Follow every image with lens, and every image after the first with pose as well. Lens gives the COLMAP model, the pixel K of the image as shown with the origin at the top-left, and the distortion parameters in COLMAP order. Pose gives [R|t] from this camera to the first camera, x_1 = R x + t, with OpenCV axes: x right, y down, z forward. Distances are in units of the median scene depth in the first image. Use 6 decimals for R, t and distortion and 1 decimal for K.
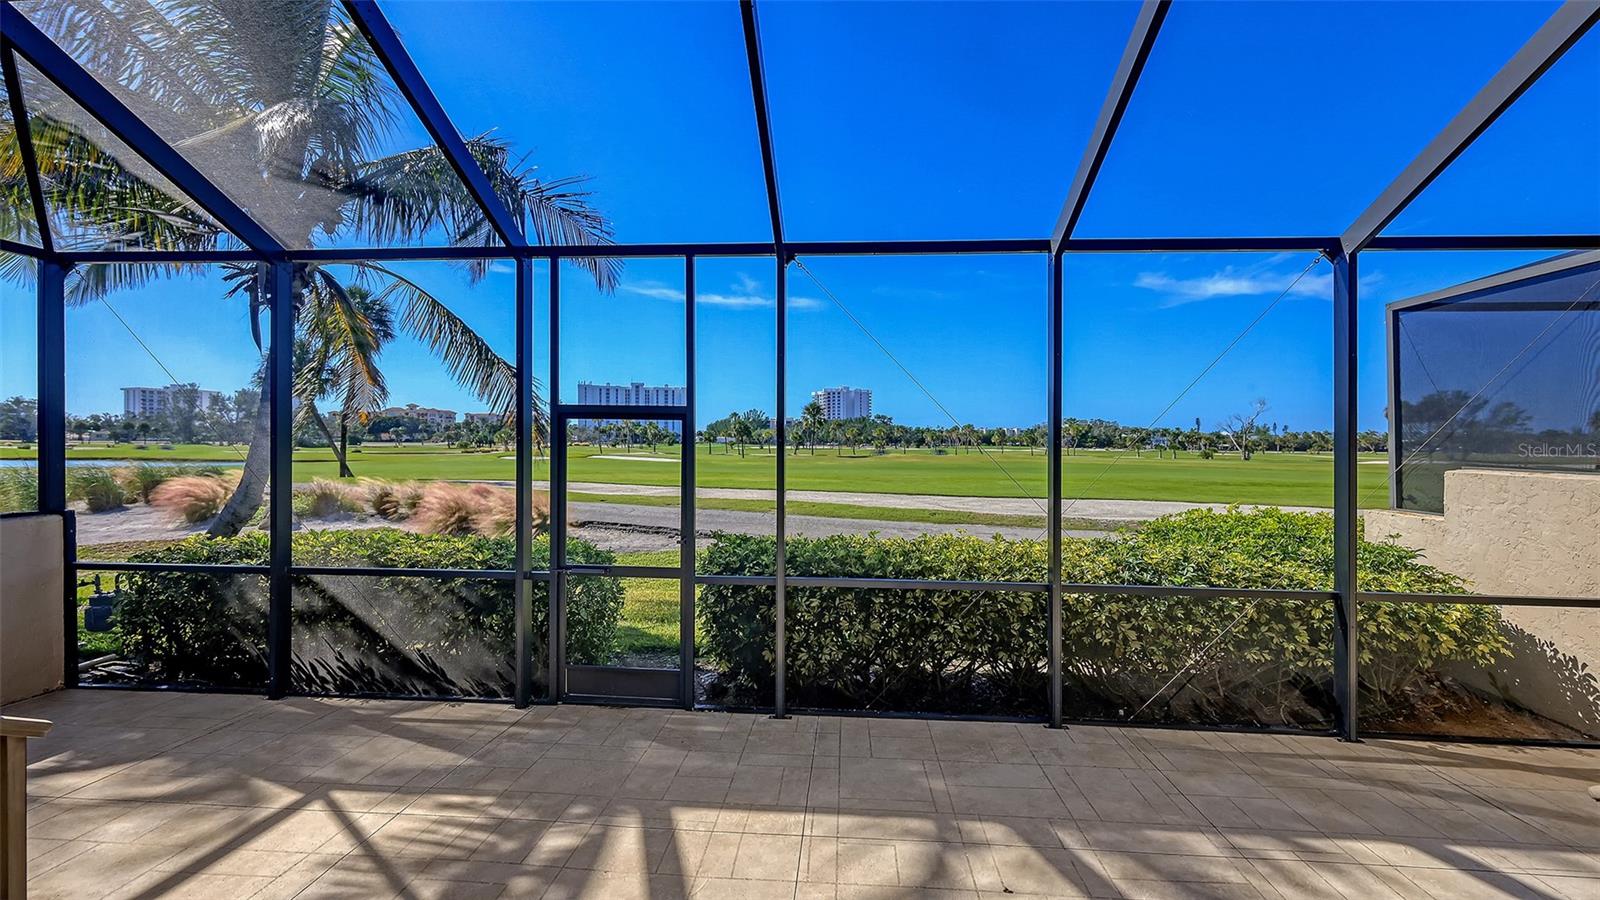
lens RADIAL K [[658.9, 0, 793.9], [0, 658.9, 458.8], [0, 0, 1]] dist [0.010303, -0.000046]
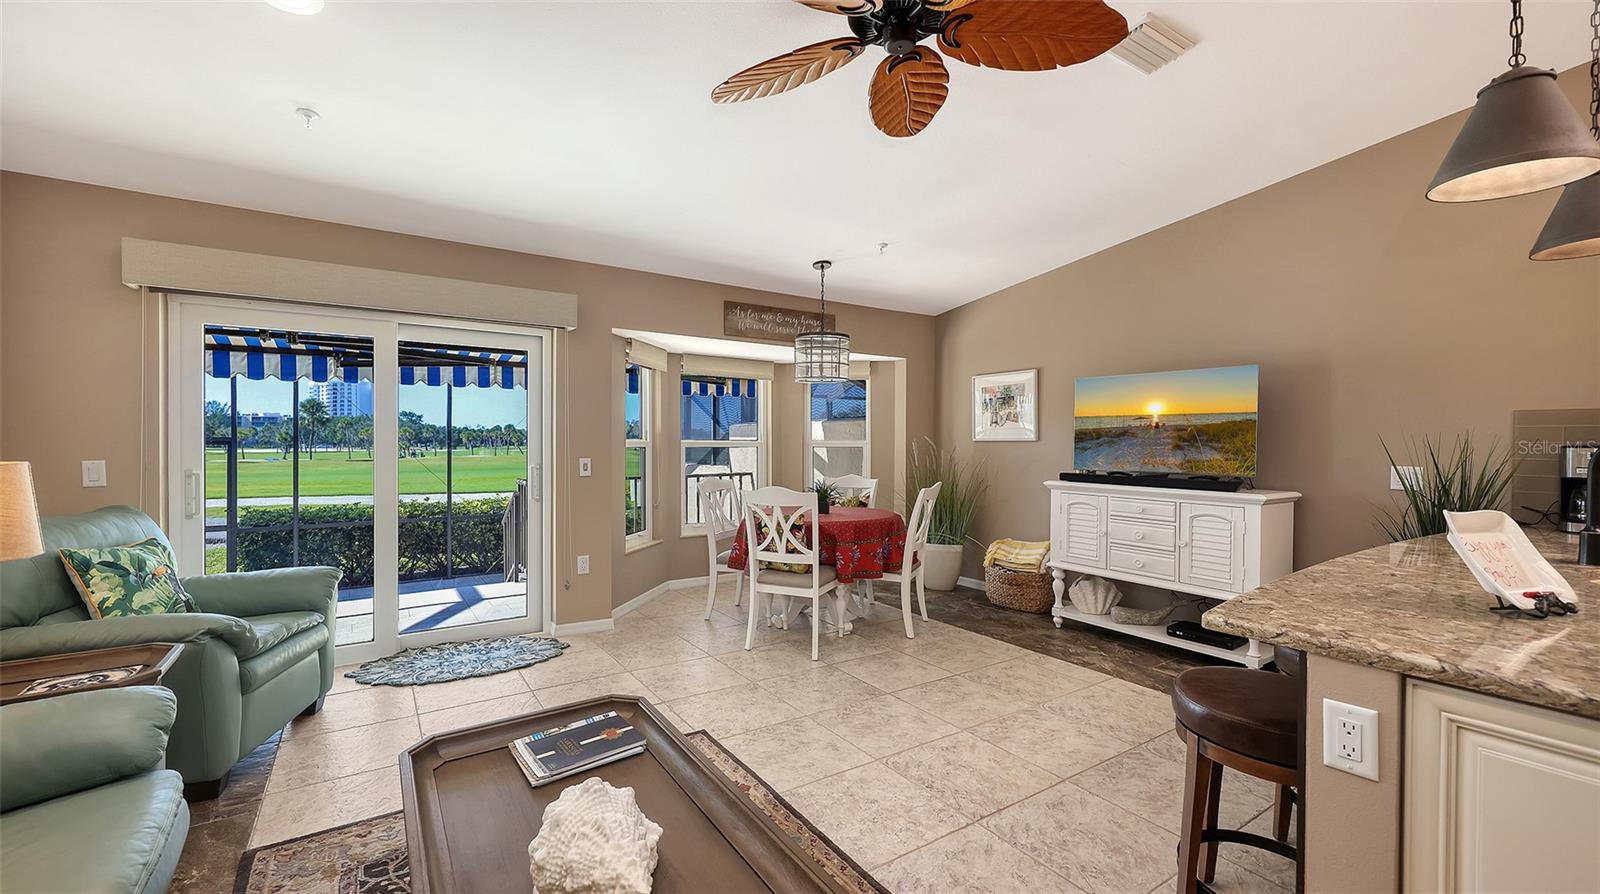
lens RADIAL K [[658.6, 0, 786.5], [0, 658.6, 445.3], [0, 0, 1]] dist [-0.000180, -0.000218]
pose [[0.793548, -0.010196, 0.608422, -0.046119], [0.022499, 0.999668, -0.012592, 0.003566], [-0.608091, 0.023681, 0.793514, -1.307955]]
